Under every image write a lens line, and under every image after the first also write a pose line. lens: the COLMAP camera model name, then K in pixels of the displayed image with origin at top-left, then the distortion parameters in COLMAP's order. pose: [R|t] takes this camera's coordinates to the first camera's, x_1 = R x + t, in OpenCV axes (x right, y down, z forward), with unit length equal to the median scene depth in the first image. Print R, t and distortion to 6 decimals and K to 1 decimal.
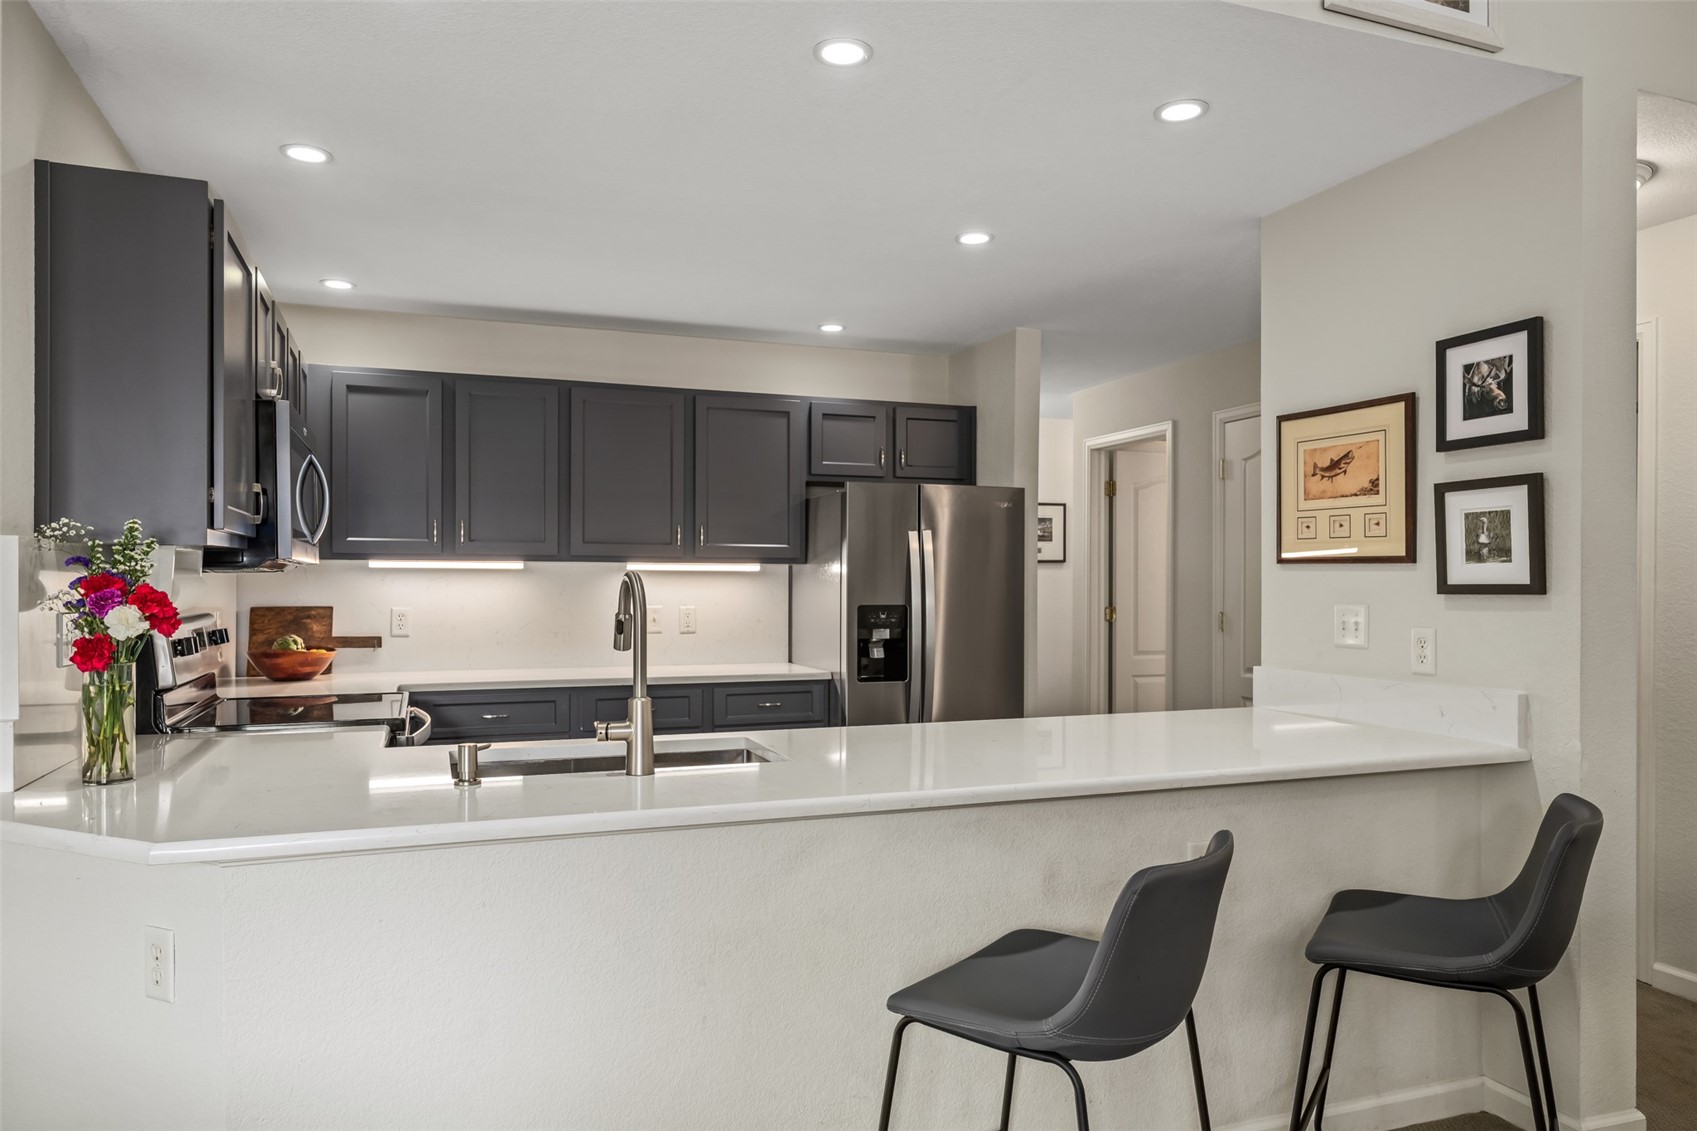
lens RADIAL K [[1152.8, 0, 848.1], [0, 1152.8, 575.4], [0, 0, 1]] dist [0.000708, -0.000871]
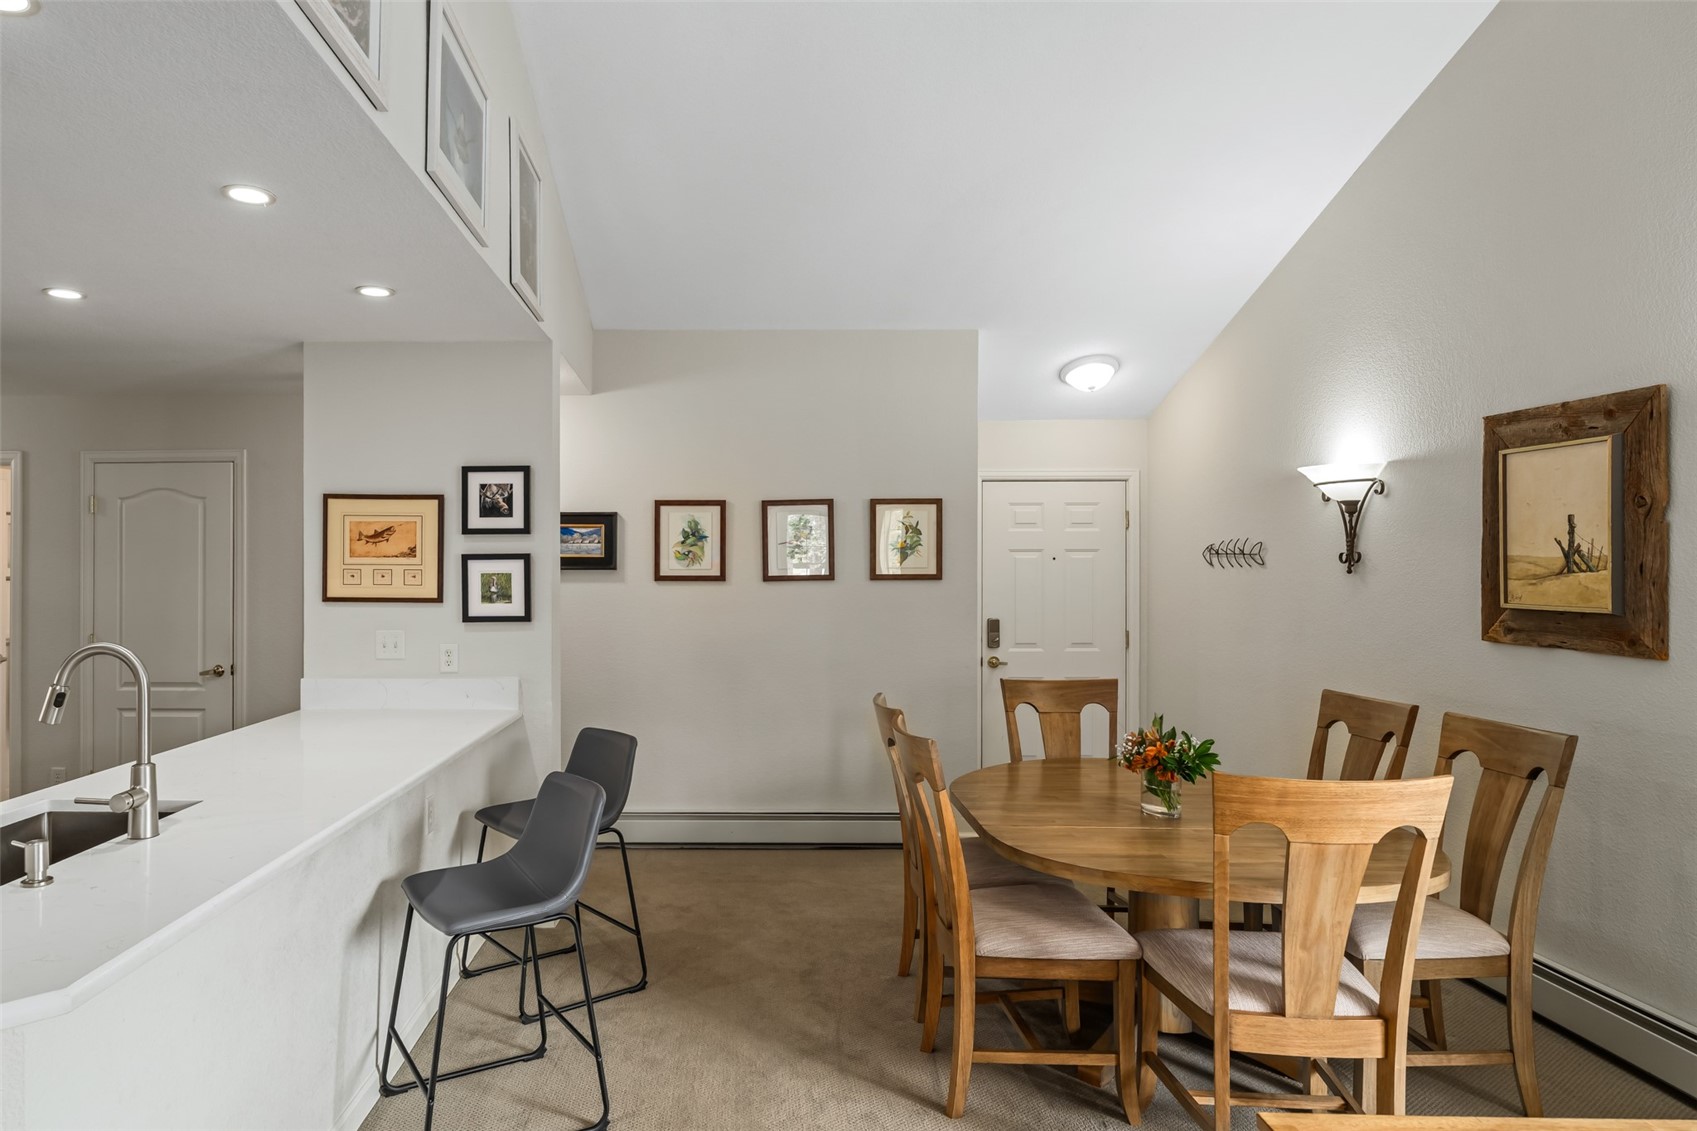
lens RADIAL K [[958.0, 0, 778.6], [0, 958.0, 571.4], [0, 0, 1]] dist [-0.007578, 0.001822]
pose [[0.331141, 0.008631, 0.943542, -0.616153], [-0.005487, 0.999959, -0.007221, -0.048571], [-0.943565, -0.002786, 0.331175, 0.137060]]
